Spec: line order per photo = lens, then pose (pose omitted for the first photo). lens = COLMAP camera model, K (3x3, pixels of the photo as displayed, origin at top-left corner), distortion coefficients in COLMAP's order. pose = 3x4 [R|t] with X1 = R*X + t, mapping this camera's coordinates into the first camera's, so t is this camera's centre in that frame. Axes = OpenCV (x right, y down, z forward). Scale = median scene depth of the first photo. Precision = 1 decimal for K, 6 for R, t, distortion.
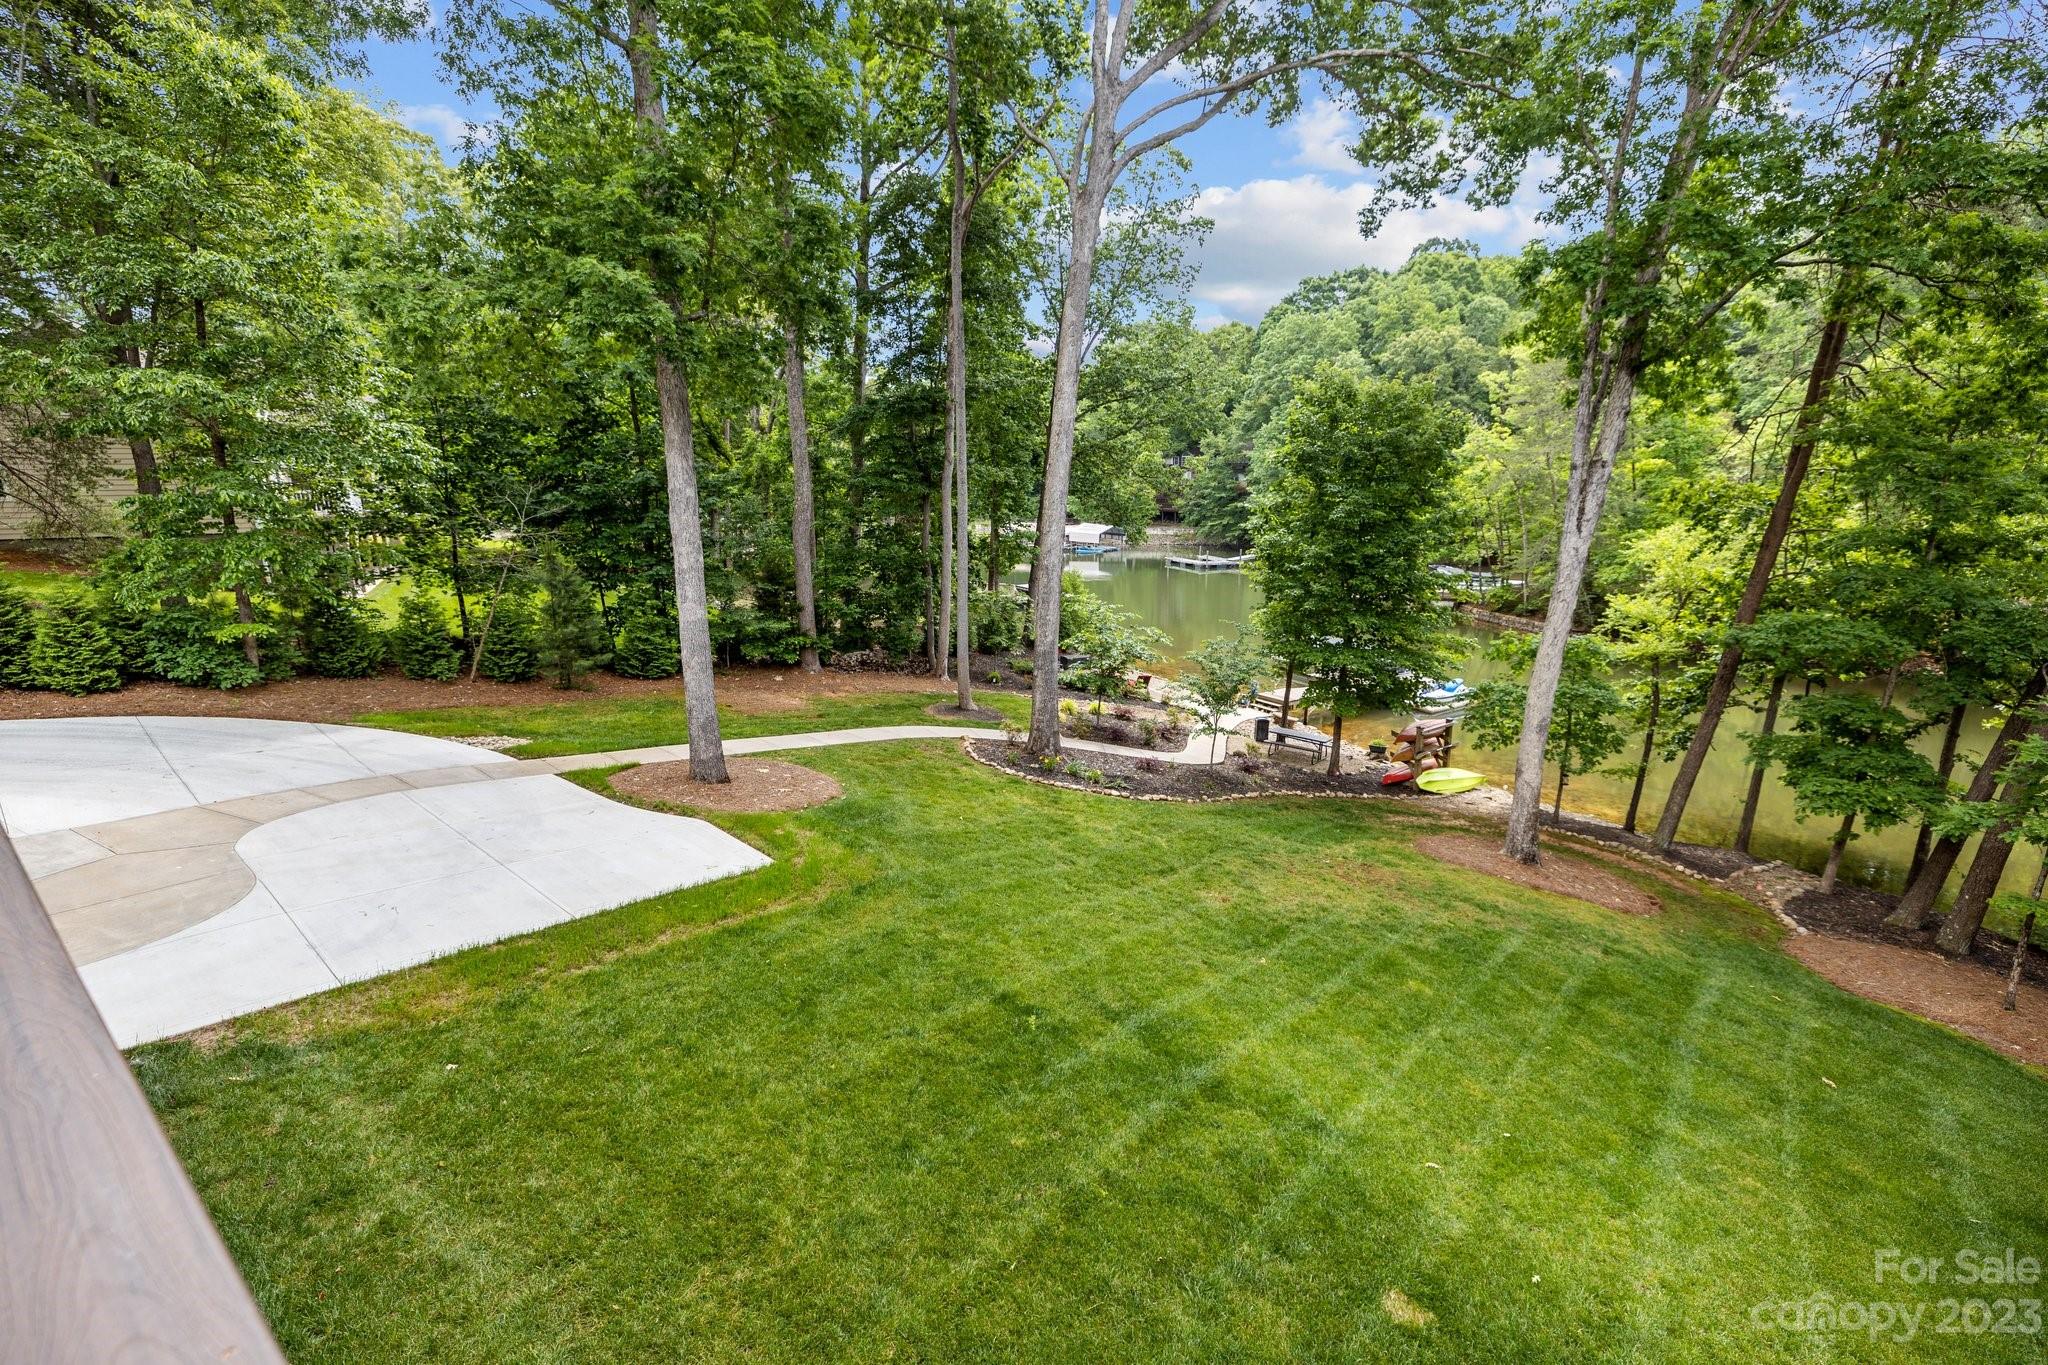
lens RADIAL K [[861.8, 0, 1026.8], [0, 861.8, 689.4], [0, 0, 1]] dist [0.000684, -0.000354]
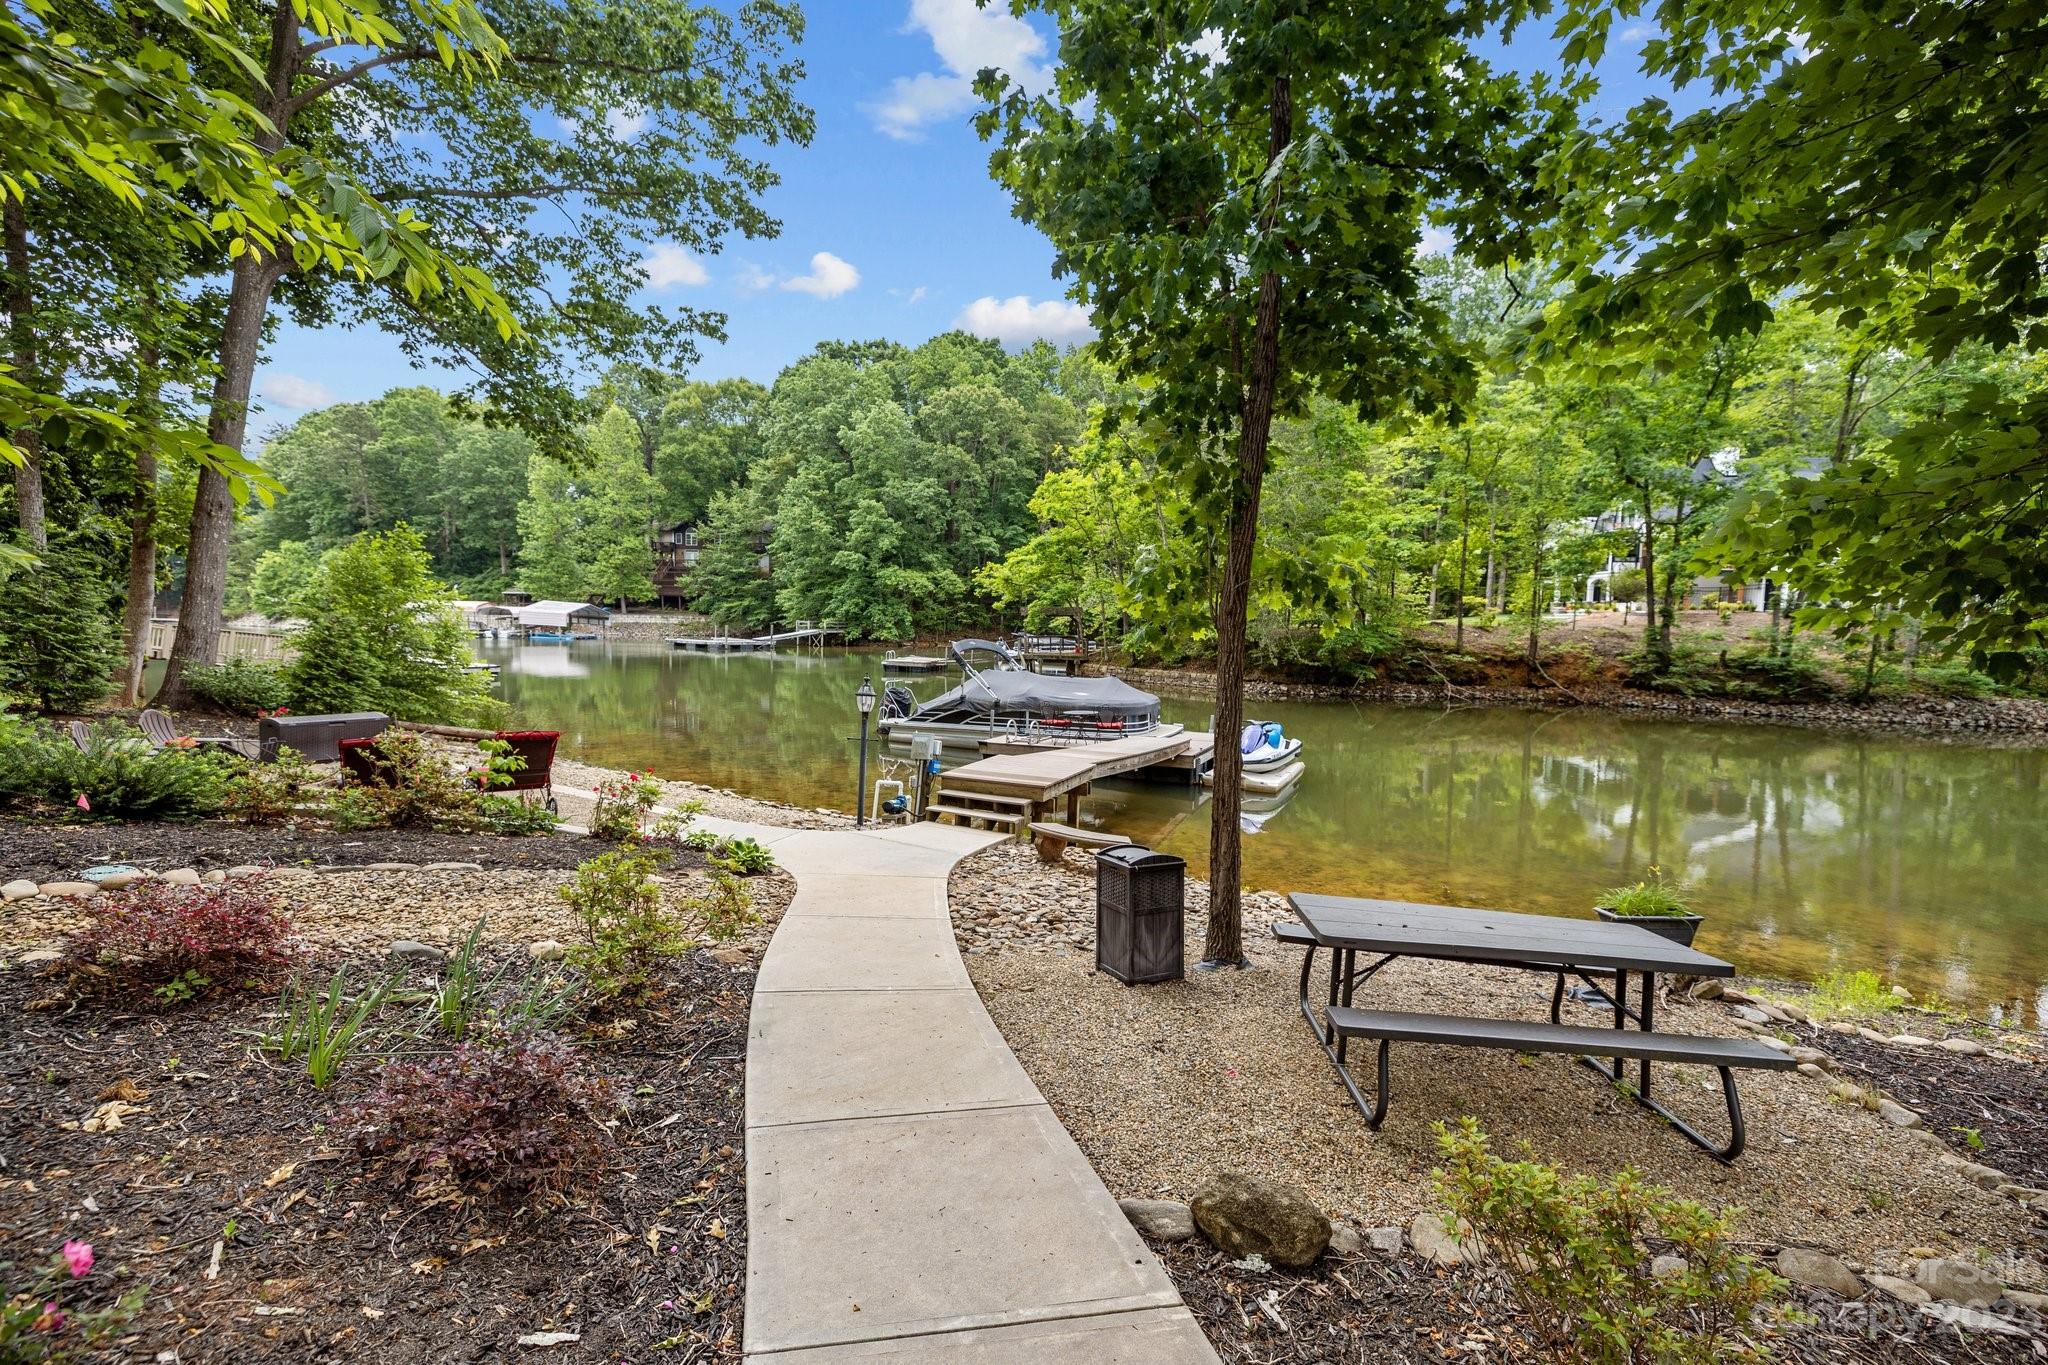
lens RADIAL K [[861.8, 0, 1032.0], [0, 861.8, 671.9], [0, 0, 1]] dist [0.000684, -0.000354]
pose [[0.852097, -0.013489, 0.523210, 0.039333], [0.099339, 0.985665, -0.136371, 0.004519], [-0.513871, 0.168176, 0.841222, 0.215146]]
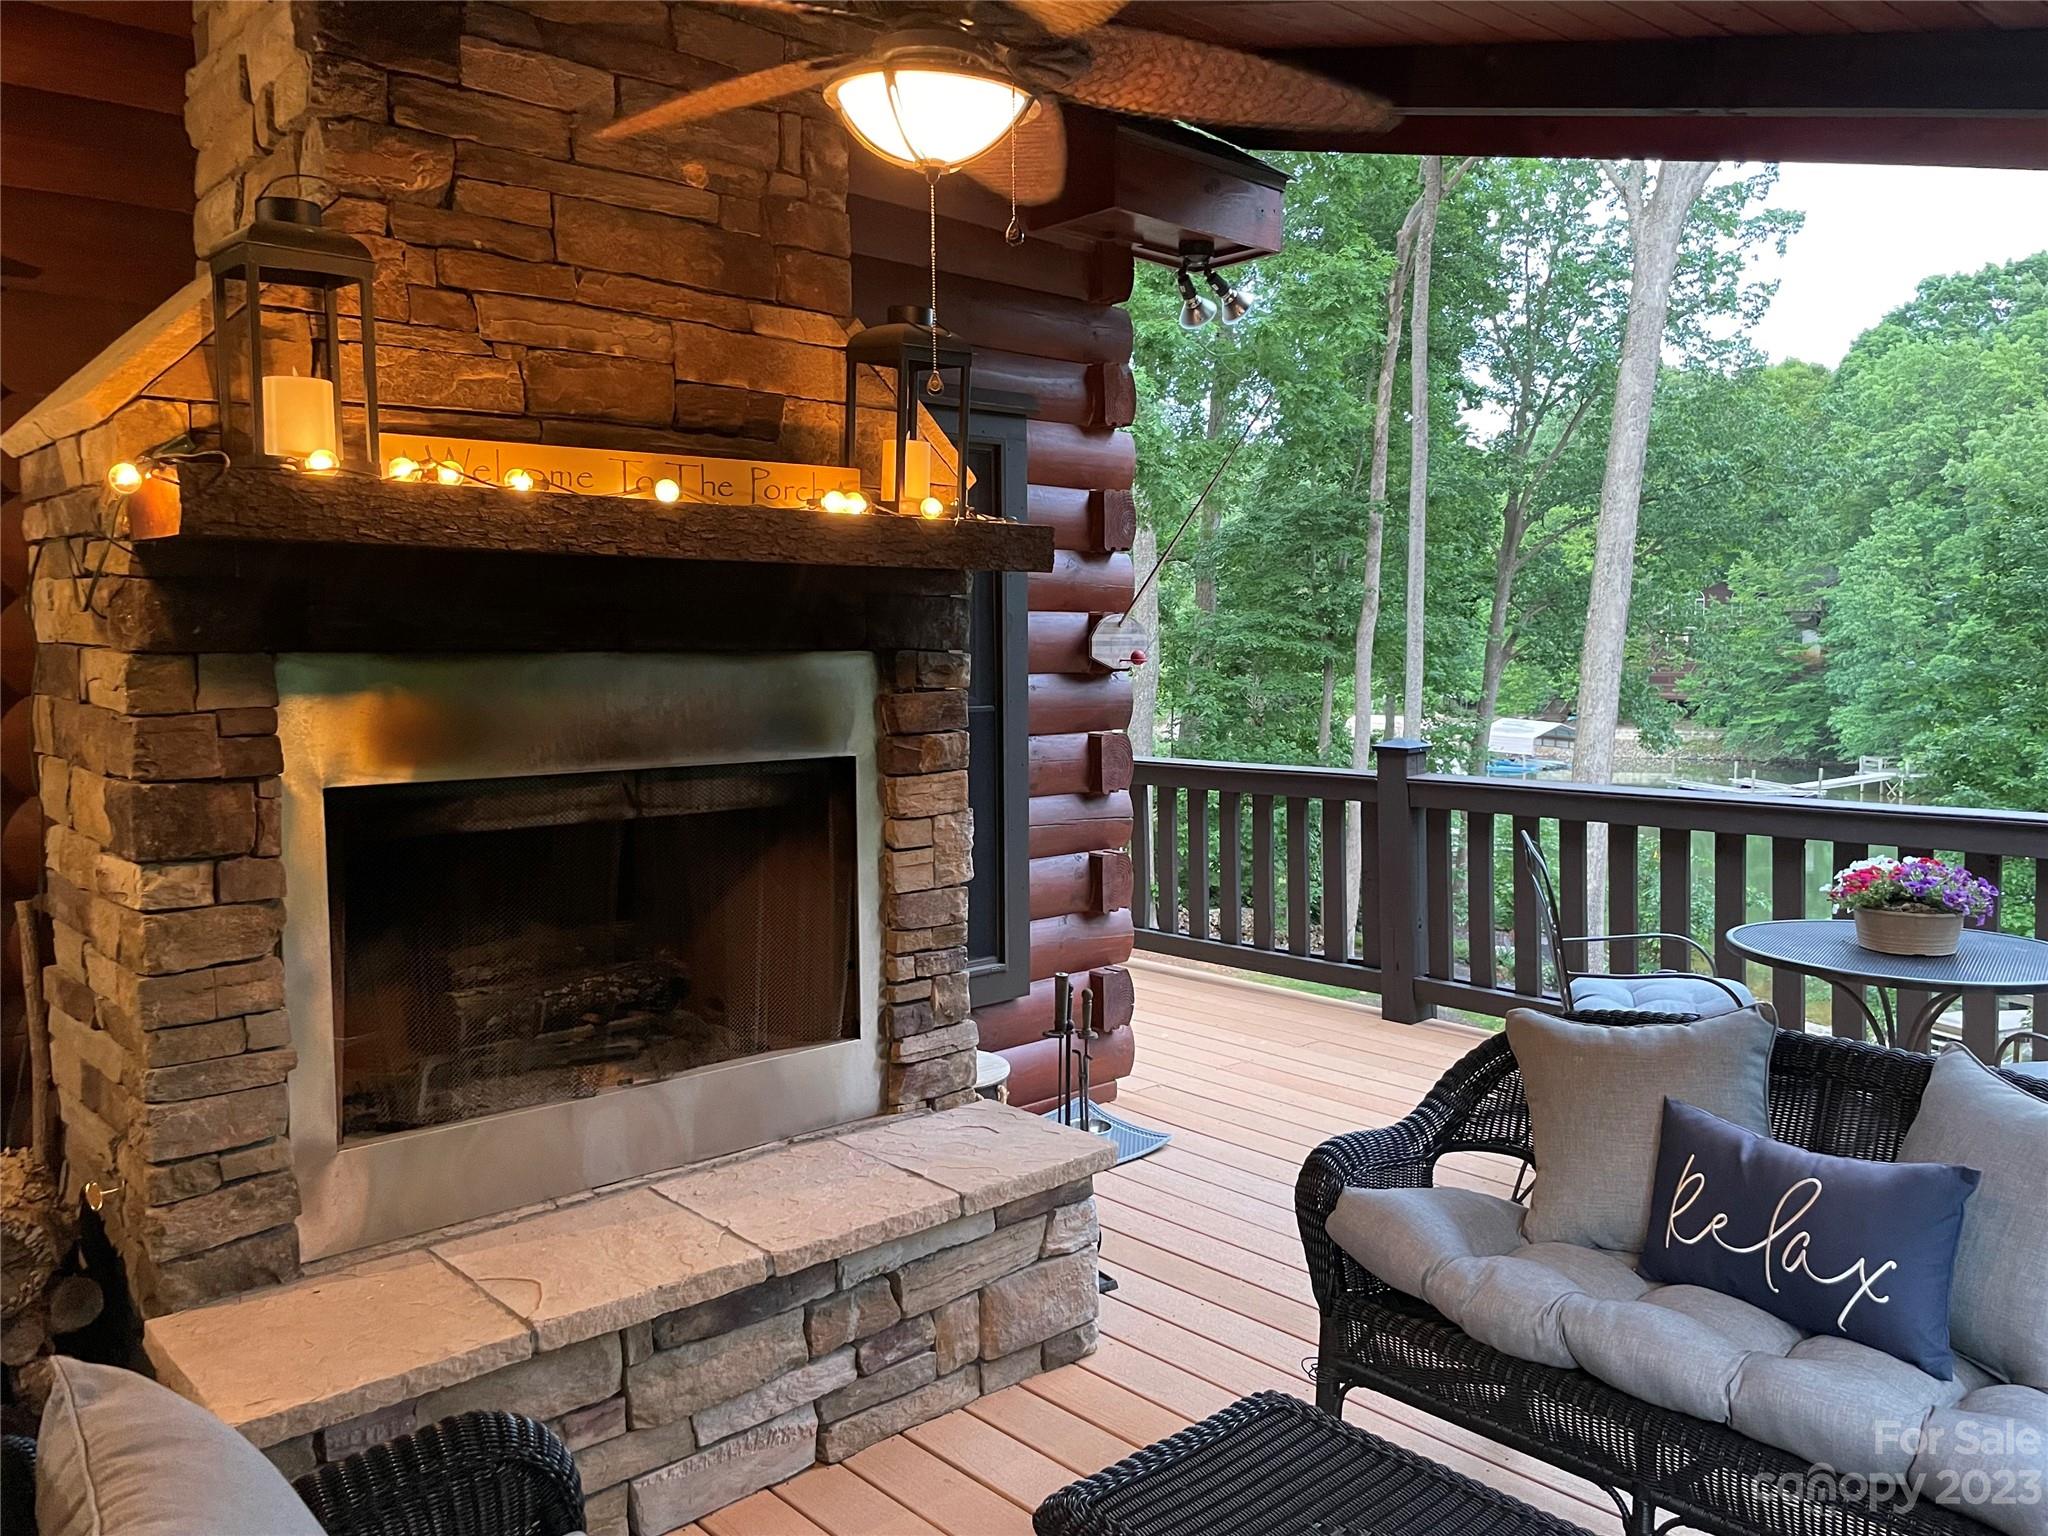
lens RADIAL K [[1586.6, 0, 1018.9], [0, 1586.6, 773.4], [0, 0, 1]] dist [-0.005606, -0.012811]
pose [[0.977183, 0.017351, -0.211691, -0.022504], [-0.050084, 0.987377, -0.150262, 0.008779], [0.206412, 0.157436, 0.965716, -0.030979]]
